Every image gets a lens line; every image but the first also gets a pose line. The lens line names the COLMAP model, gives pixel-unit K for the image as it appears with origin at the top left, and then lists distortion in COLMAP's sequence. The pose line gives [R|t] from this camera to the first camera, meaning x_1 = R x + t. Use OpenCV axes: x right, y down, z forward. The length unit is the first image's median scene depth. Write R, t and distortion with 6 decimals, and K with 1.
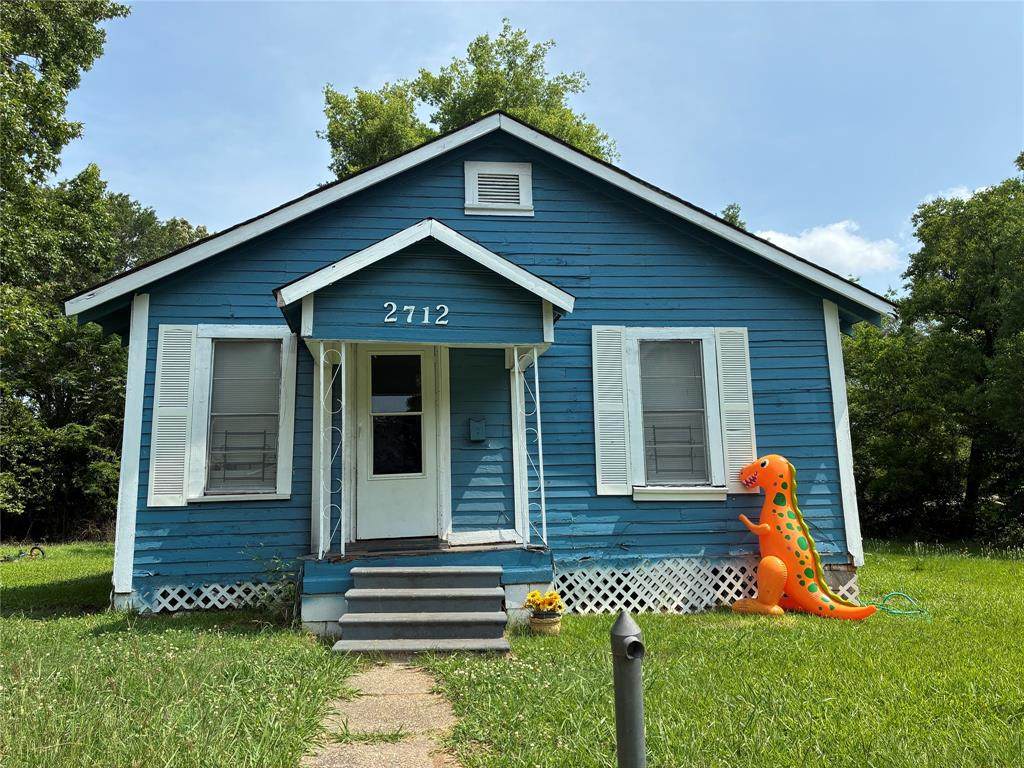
lens RADIAL K [[770.7, 0, 513.6], [0, 770.7, 386.8], [0, 0, 1]] dist [0.039100, -0.047917]
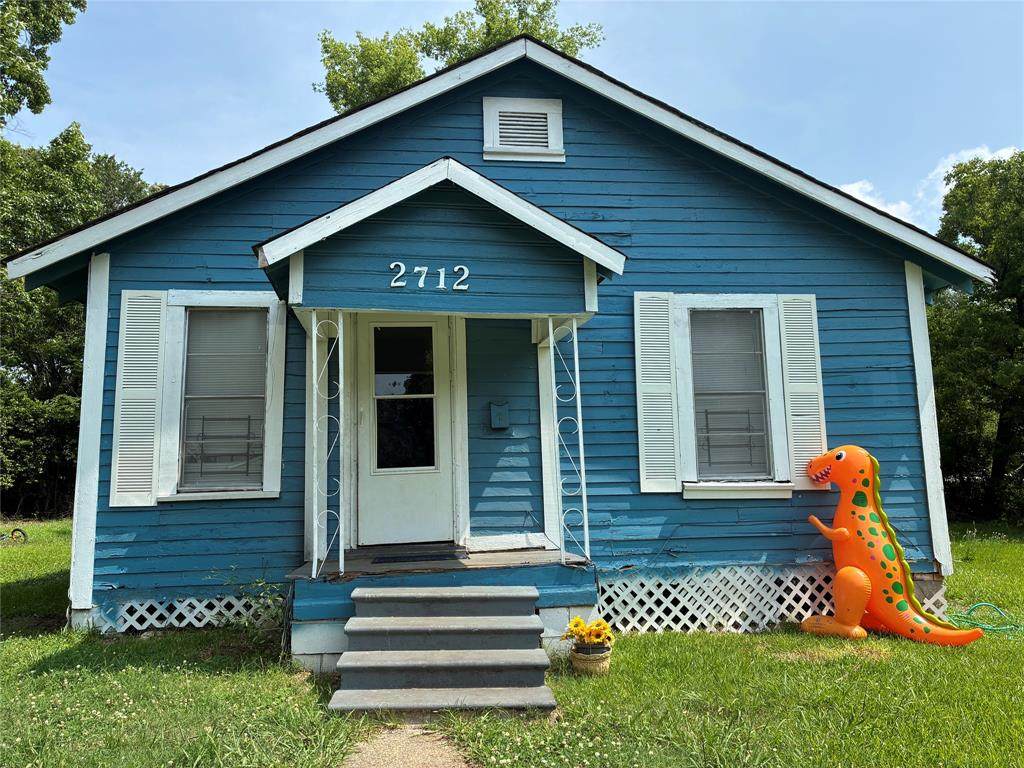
lens RADIAL K [[770.7, 0, 509.3], [0, 770.7, 382.2], [0, 0, 1]] dist [0.039100, -0.047917]
pose [[0.999994, 0.001263, -0.003295, -0.033897], [-0.001153, 0.999453, 0.033055, -0.008755], [0.003335, -0.033051, 0.999448, 0.156395]]
